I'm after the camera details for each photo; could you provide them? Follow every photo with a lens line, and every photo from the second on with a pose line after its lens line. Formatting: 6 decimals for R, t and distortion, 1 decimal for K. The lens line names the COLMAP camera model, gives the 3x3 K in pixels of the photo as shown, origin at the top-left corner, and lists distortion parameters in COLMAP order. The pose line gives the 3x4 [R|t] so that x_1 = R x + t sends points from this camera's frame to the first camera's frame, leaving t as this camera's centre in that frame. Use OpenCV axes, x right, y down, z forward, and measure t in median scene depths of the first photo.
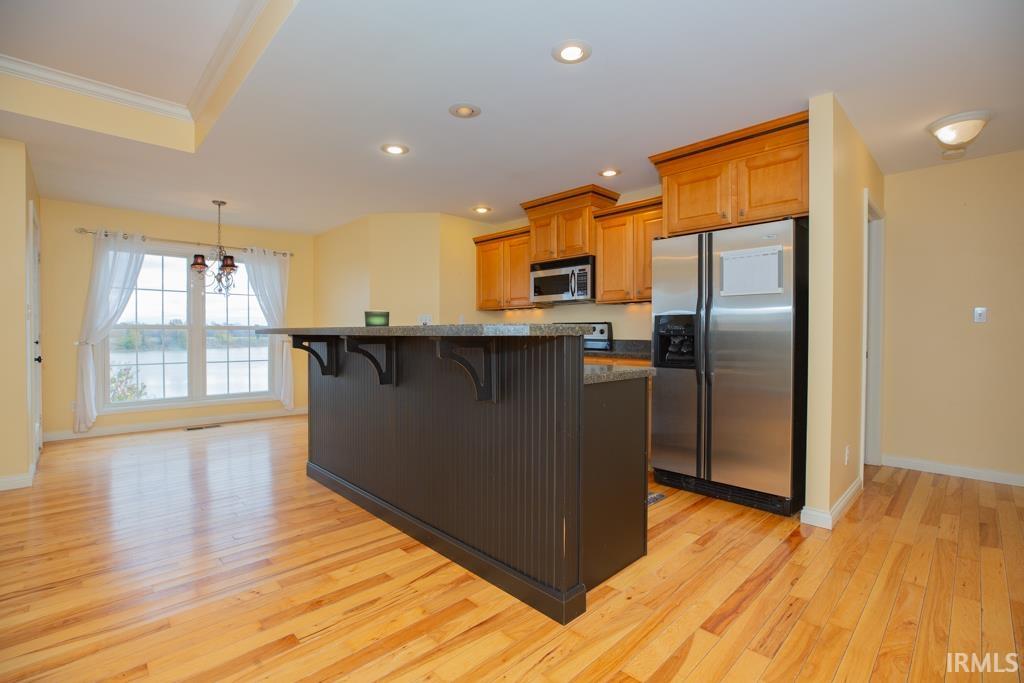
lens RADIAL K [[470.8, 0, 513.7], [0, 470.8, 341.0], [0, 0, 1]] dist [-0.051724, 0.016876]
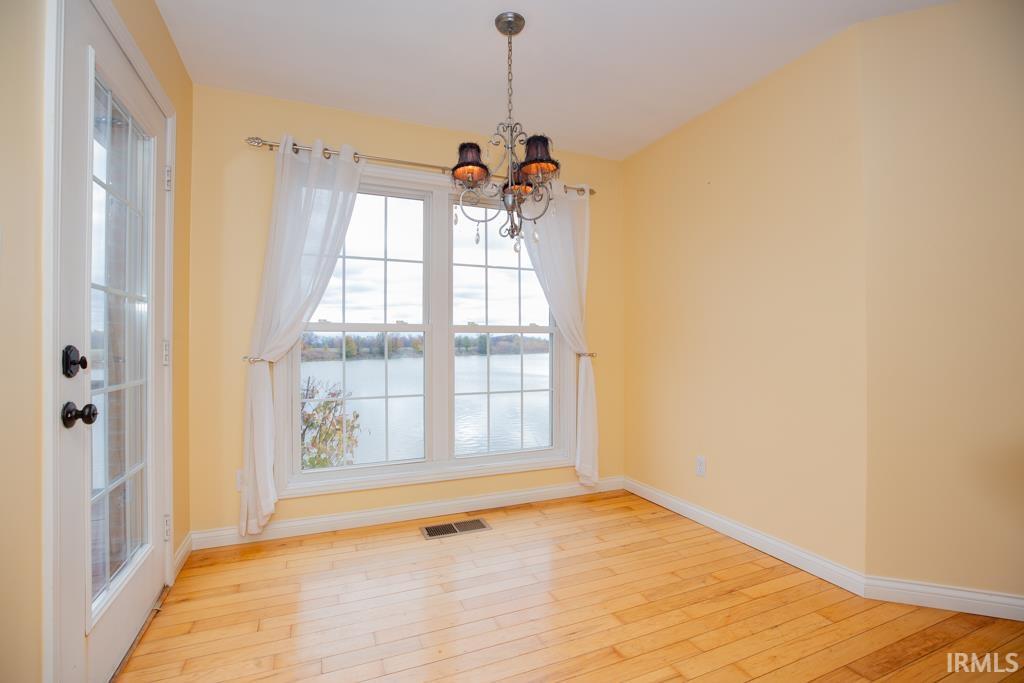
lens RADIAL K [[470.8, 0, 513.7], [0, 470.8, 341.0], [0, 0, 1]] dist [-0.051724, 0.016876]
pose [[0.936073, -0.008301, -0.351707, -0.434062], [0.001092, 0.999785, -0.020691, -0.003905], [0.351803, 0.018984, 0.935882, 0.544824]]
